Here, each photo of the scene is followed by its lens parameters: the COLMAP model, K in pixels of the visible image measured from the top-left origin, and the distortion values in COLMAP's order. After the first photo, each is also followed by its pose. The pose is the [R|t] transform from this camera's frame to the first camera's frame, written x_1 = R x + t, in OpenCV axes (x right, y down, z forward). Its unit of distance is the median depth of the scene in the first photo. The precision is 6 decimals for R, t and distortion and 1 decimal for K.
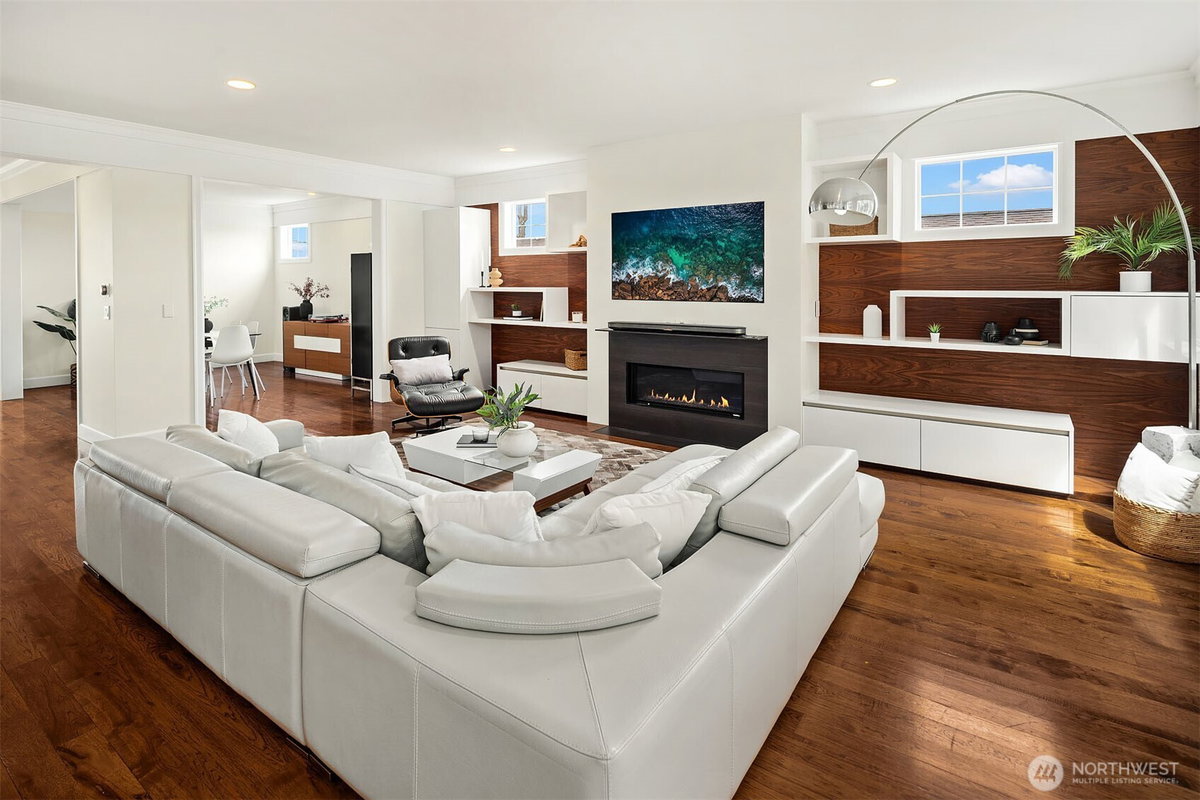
lens RADIAL K [[597.1, 0, 600.0], [0, 597.1, 400.0], [0, 0, 1]] dist [-0.000222, 0.000025]
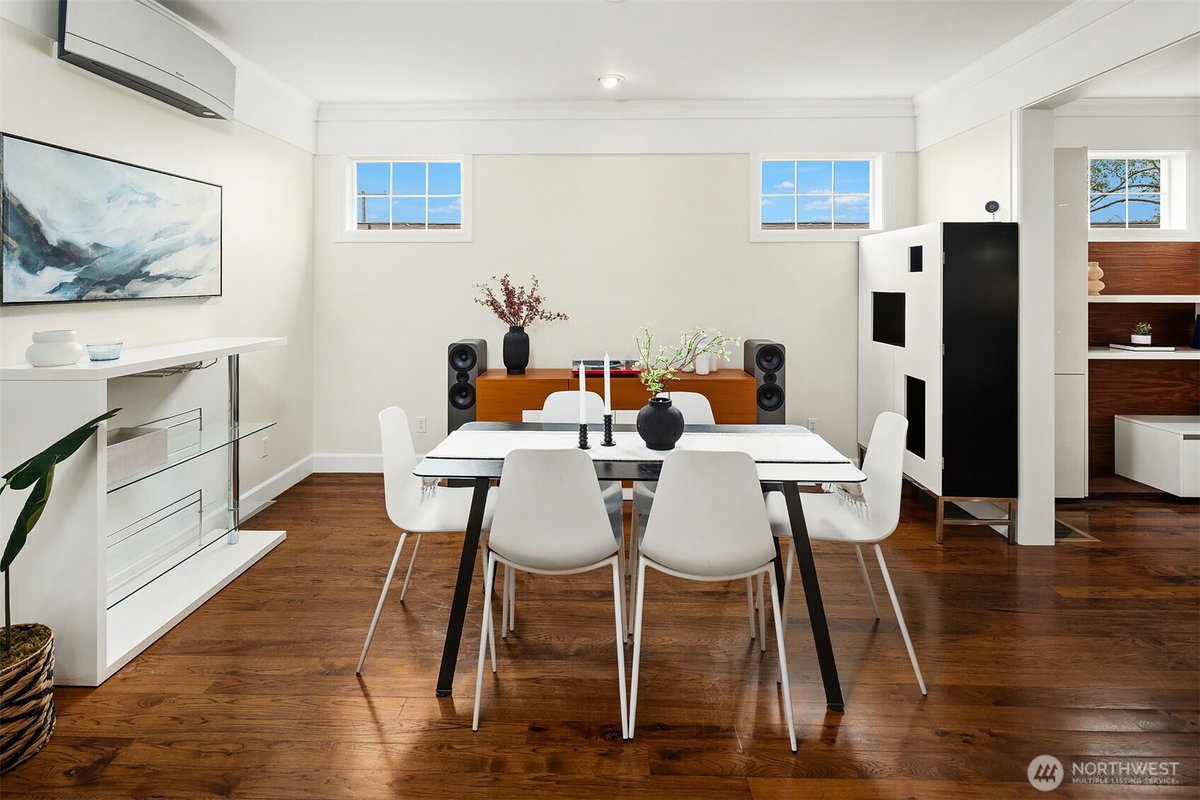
lens RADIAL K [[597.1, 0, 600.0], [0, 597.1, 400.0], [0, 0, 1]] dist [-0.000222, 0.000025]
pose [[0.829196, -0.109484, 0.548131, -0.892118], [0.106679, 0.993602, 0.037081, -0.161801], [-0.548684, 0.027726, 0.835570, 0.788872]]
